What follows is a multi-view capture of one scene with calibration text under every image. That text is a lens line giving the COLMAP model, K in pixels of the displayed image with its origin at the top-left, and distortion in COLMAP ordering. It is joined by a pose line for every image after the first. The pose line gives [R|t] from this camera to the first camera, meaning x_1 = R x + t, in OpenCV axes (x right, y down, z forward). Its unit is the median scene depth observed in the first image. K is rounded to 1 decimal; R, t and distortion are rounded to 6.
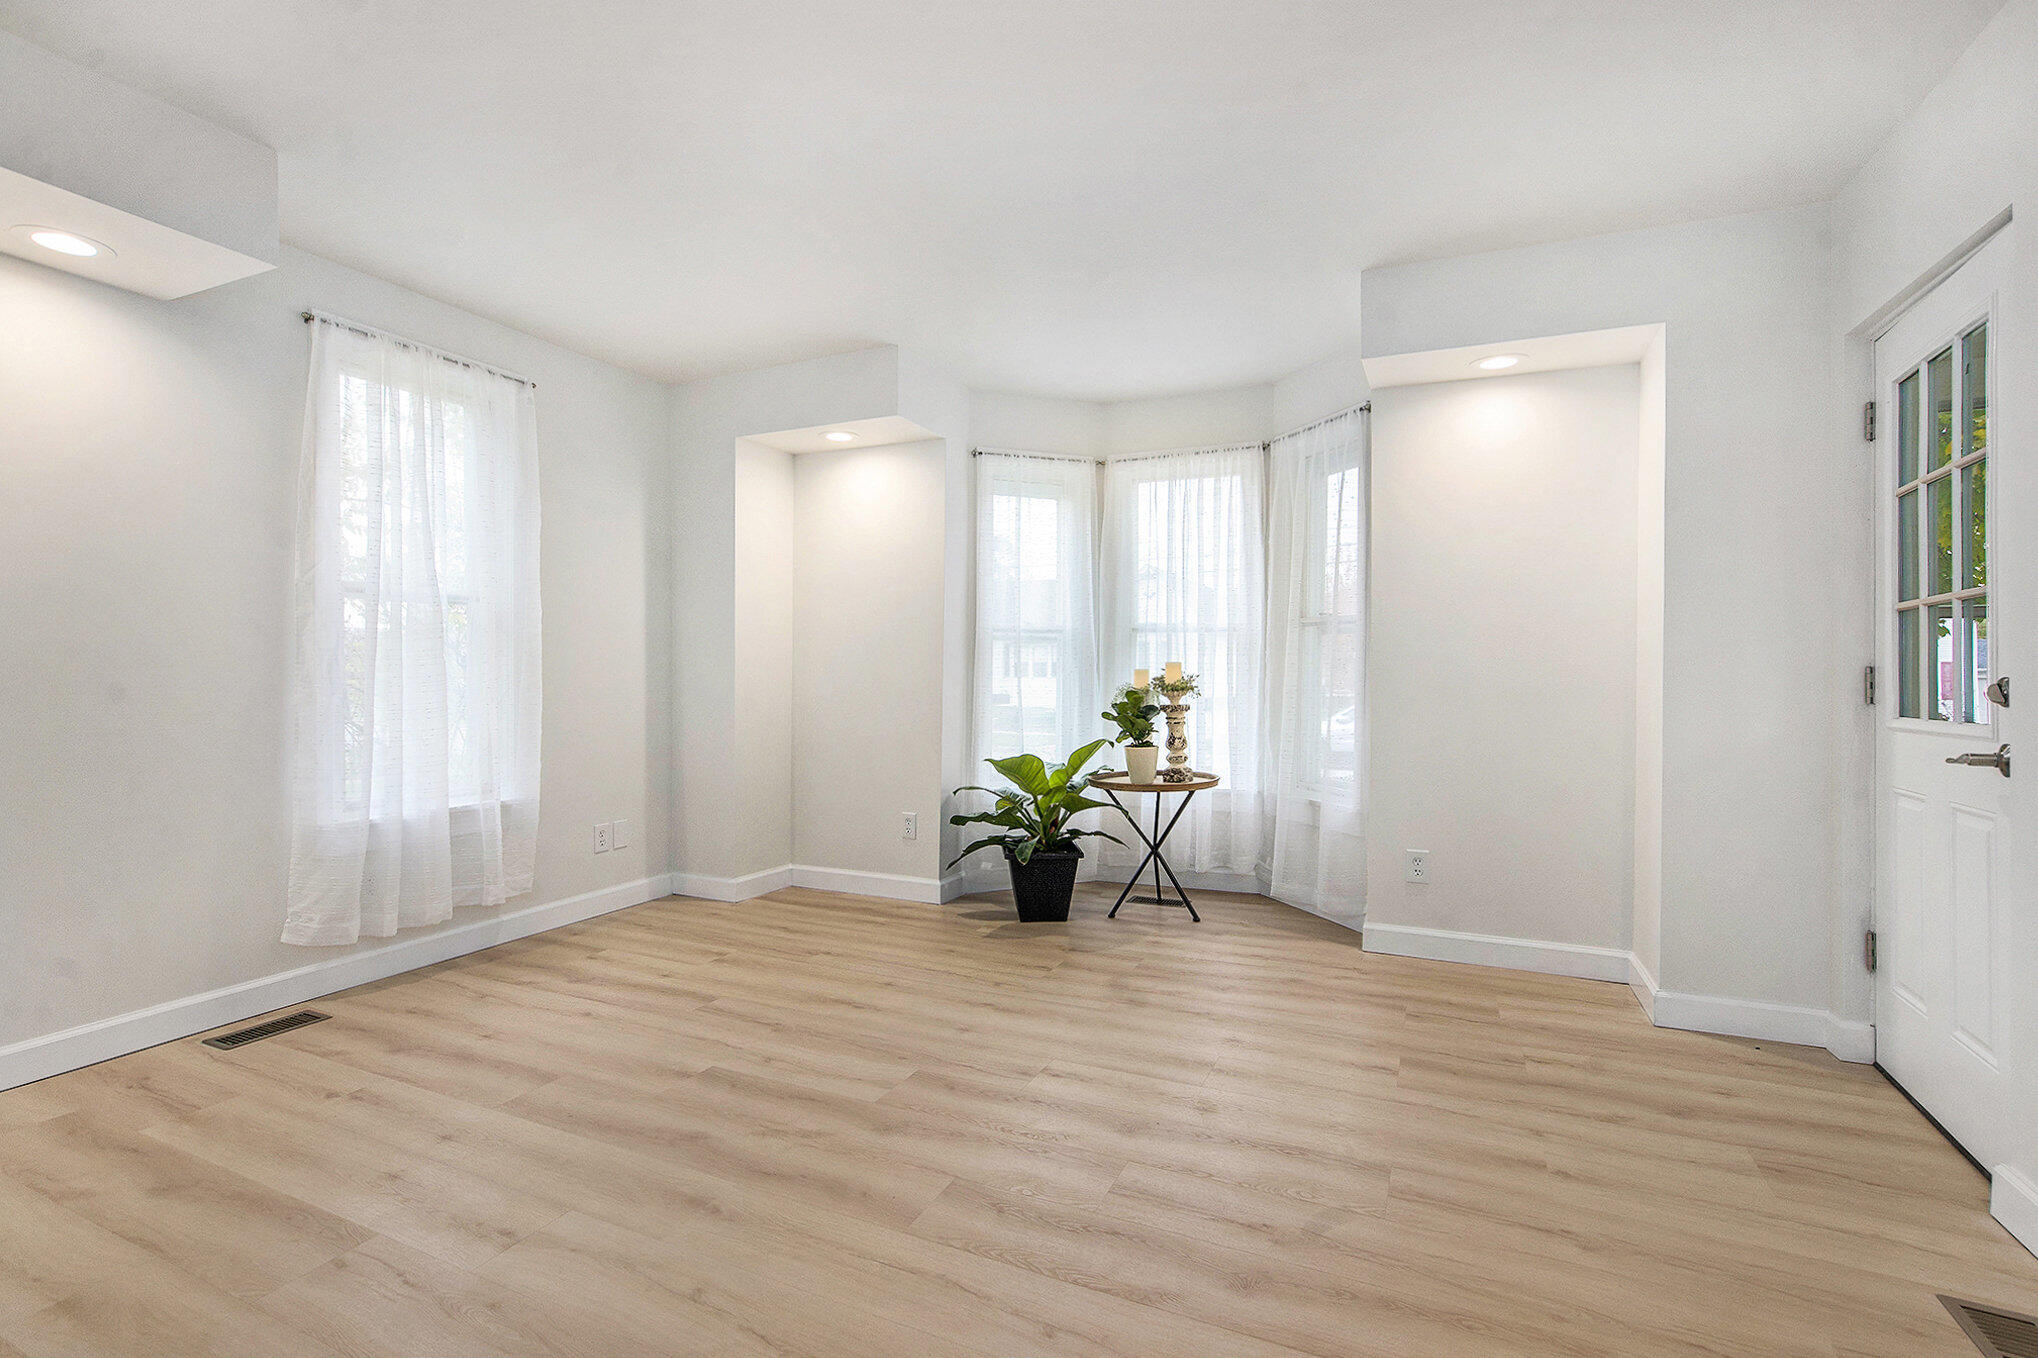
lens RADIAL K [[933.0, 0, 1004.5], [0, 933.0, 685.4], [0, 0, 1]] dist [0.000498, 0.000385]
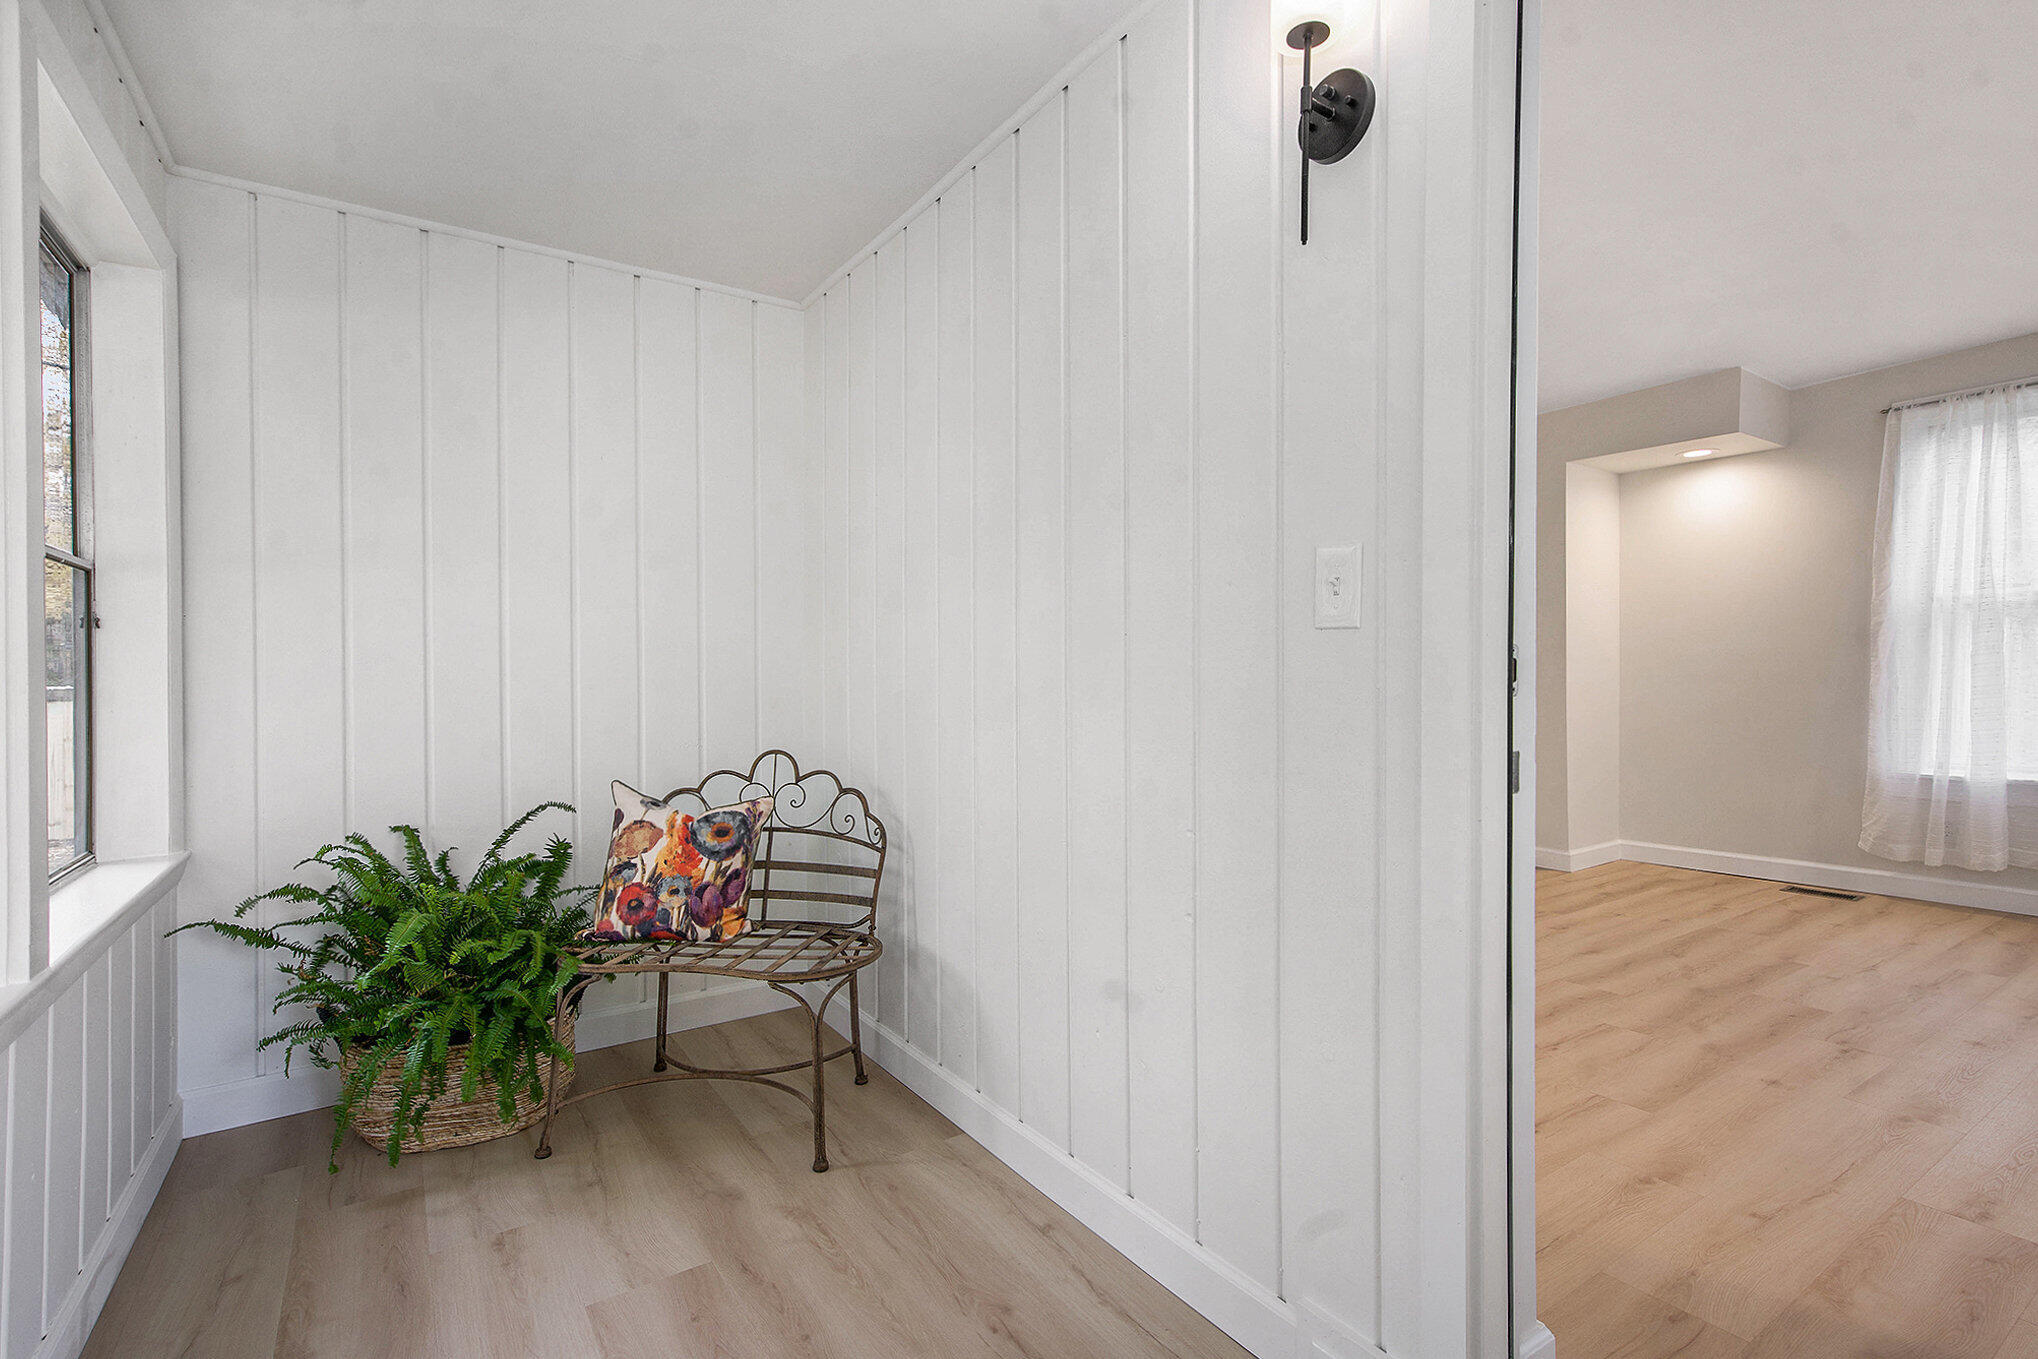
lens RADIAL K [[933.0, 0, 1004.5], [0, 933.0, 685.9], [0, 0, 1]] dist [0.000498, 0.000385]
pose [[-0.535810, 0.009314, -0.844287, 1.129331], [0.004783, 0.999957, 0.007996, 0.001640], [0.844325, 0.000247, -0.535832, 0.611405]]
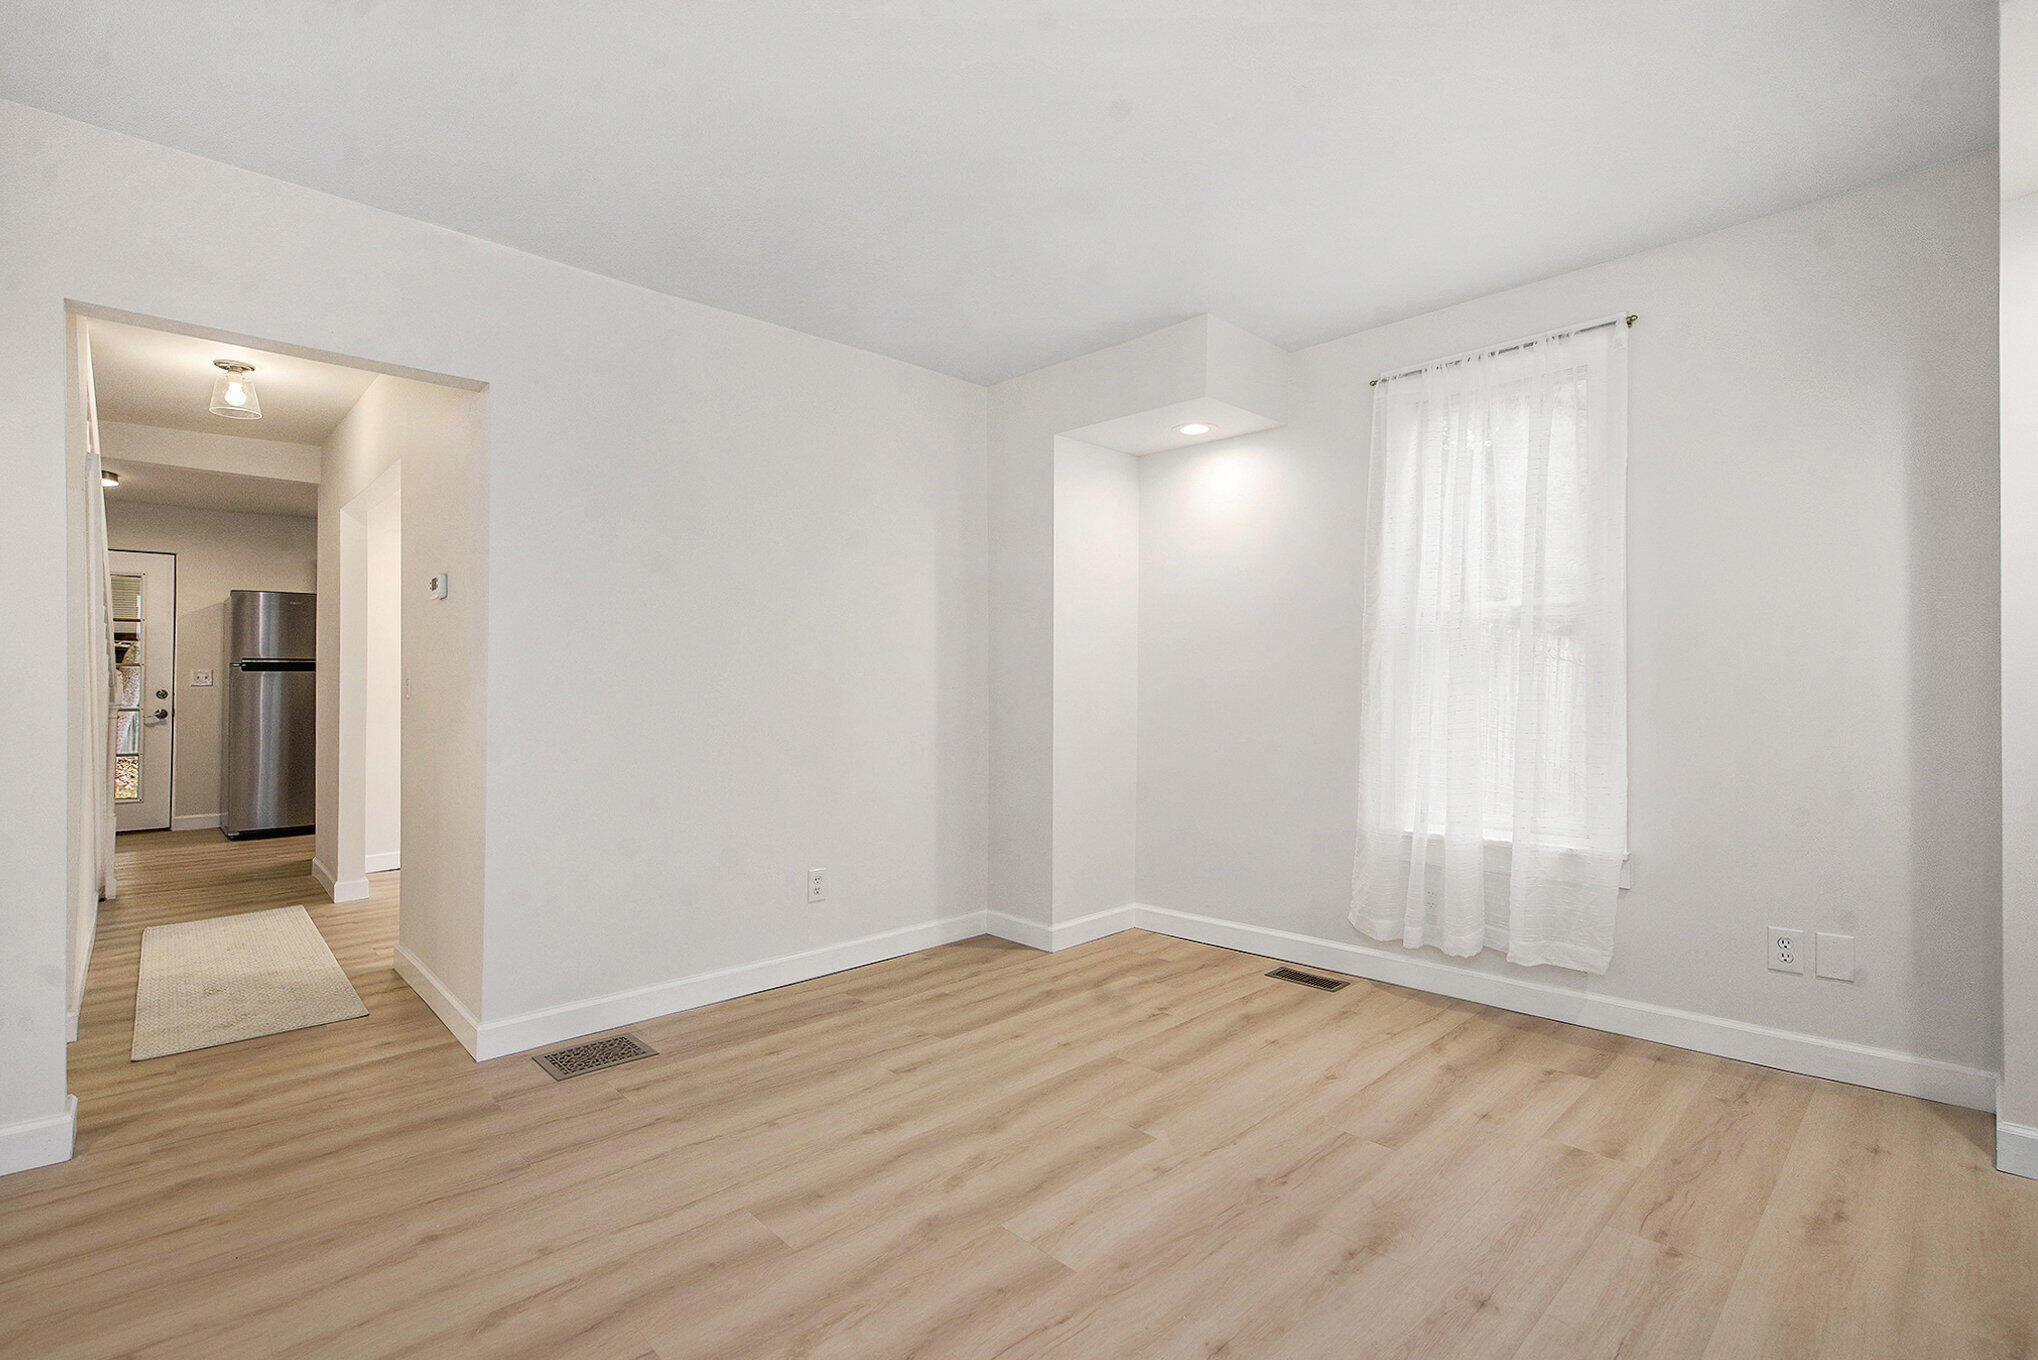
lens RADIAL K [[923.6, 0, 1019.0], [0, 923.6, 680.0], [0, 0, 1]] dist [0.002261, 0.000218]
pose [[-0.365809, -0.011728, -0.930616, 0.455872], [-0.003316, 0.999931, -0.011298, -0.014906], [0.930684, -0.001047, -0.365823, 0.978790]]
